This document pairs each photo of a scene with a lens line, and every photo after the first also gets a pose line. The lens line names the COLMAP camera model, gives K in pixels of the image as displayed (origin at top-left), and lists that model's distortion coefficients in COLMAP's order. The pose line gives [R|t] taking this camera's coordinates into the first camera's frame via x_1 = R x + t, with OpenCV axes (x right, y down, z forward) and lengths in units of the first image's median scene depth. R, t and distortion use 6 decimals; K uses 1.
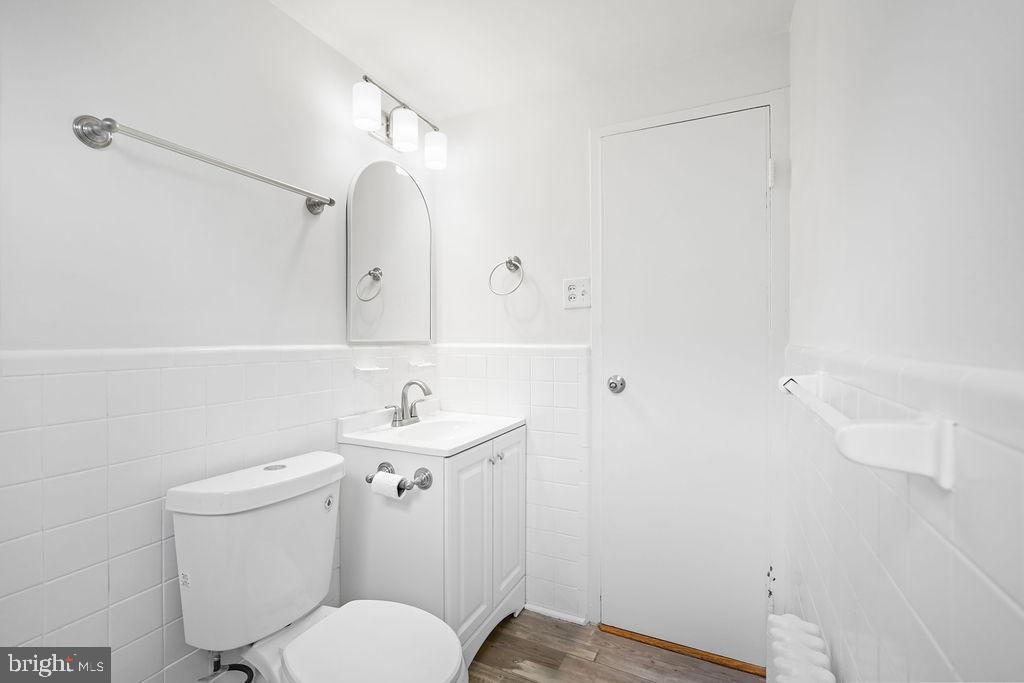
lens RADIAL K [[457.0, 0, 513.7], [0, 457.0, 337.2], [0, 0, 1]] dist [-0.000005, 0.000557]
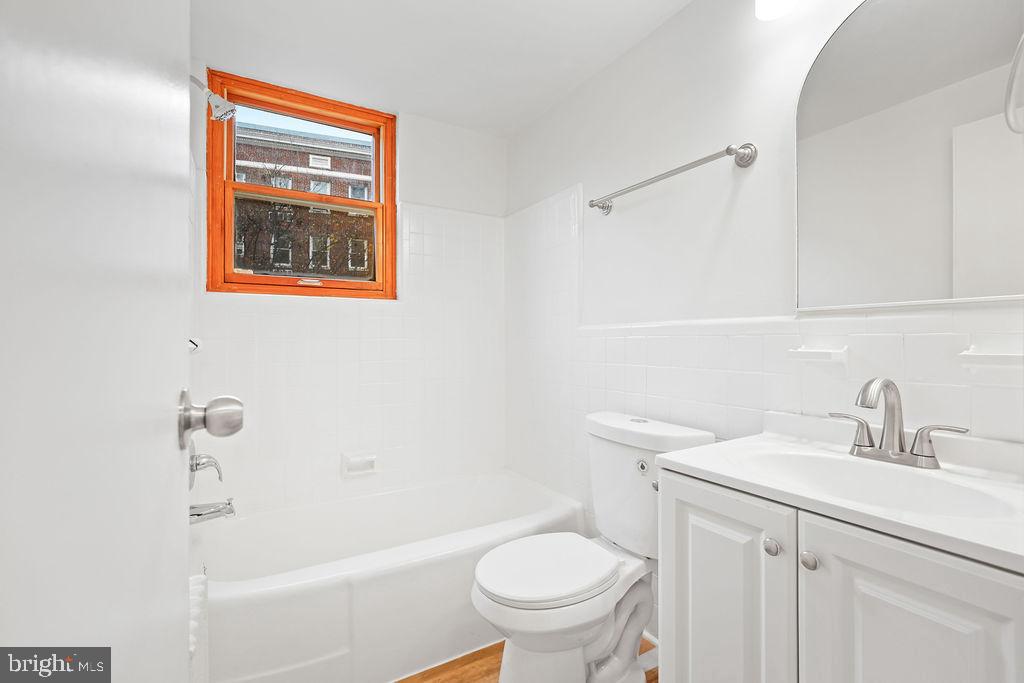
lens RADIAL K [[451.6, 0, 509.1], [0, 451.6, 339.5], [0, 0, 1]] dist [-0.017091, 0.009875]
pose [[-0.558629, -0.009674, -0.829361, 0.490364], [-0.005605, 0.999953, -0.007889, 0.063223], [0.829399, 0.000242, -0.558657, 1.035956]]
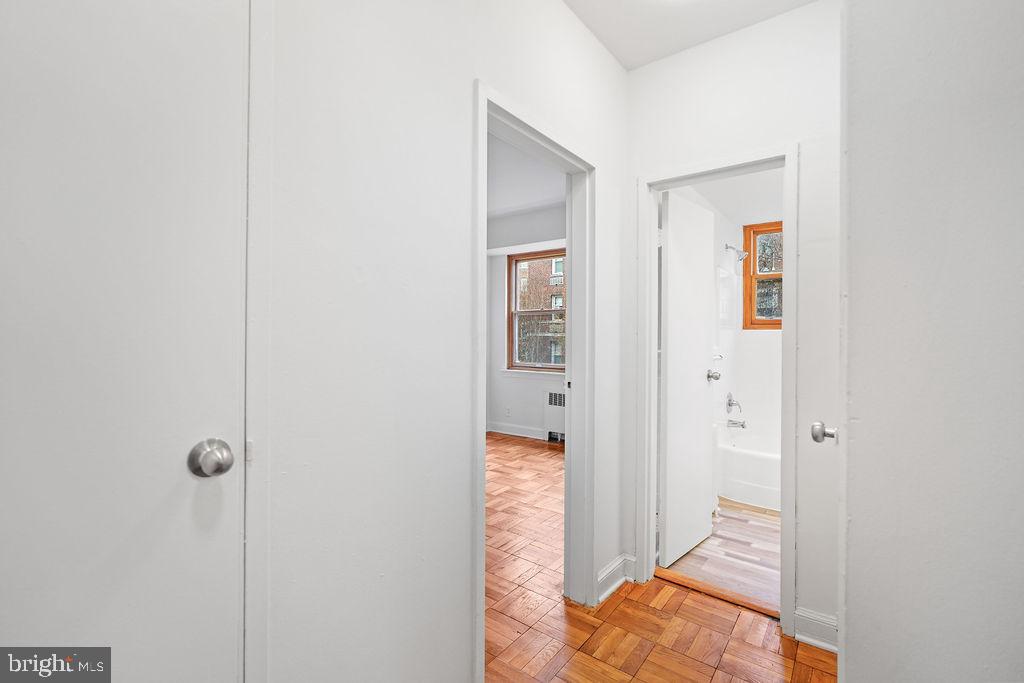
lens RADIAL K [[457.0, 0, 513.7], [0, 457.0, 337.2], [0, 0, 1]] dist [-0.000005, 0.000557]
pose [[-0.977977, -0.012935, 0.208311, 0.683123], [-0.011316, 0.999896, 0.008962, -0.028202], [-0.208405, 0.006407, -0.978022, 2.474429]]
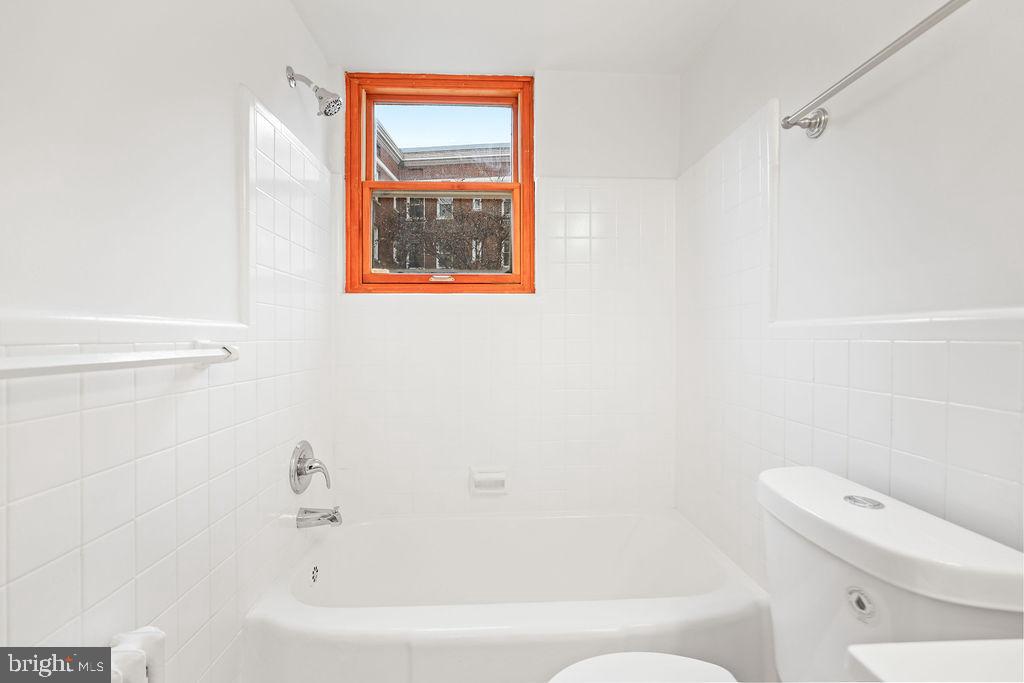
lens RADIAL K [[451.6, 0, 509.1], [0, 451.6, 339.5], [0, 0, 1]] dist [-0.017091, 0.009875]
pose [[-0.881762, -0.003673, -0.471681, 0.153943], [-0.007789, 0.999947, 0.006775, 0.045599], [0.471631, 0.009648, -0.881743, 0.987903]]
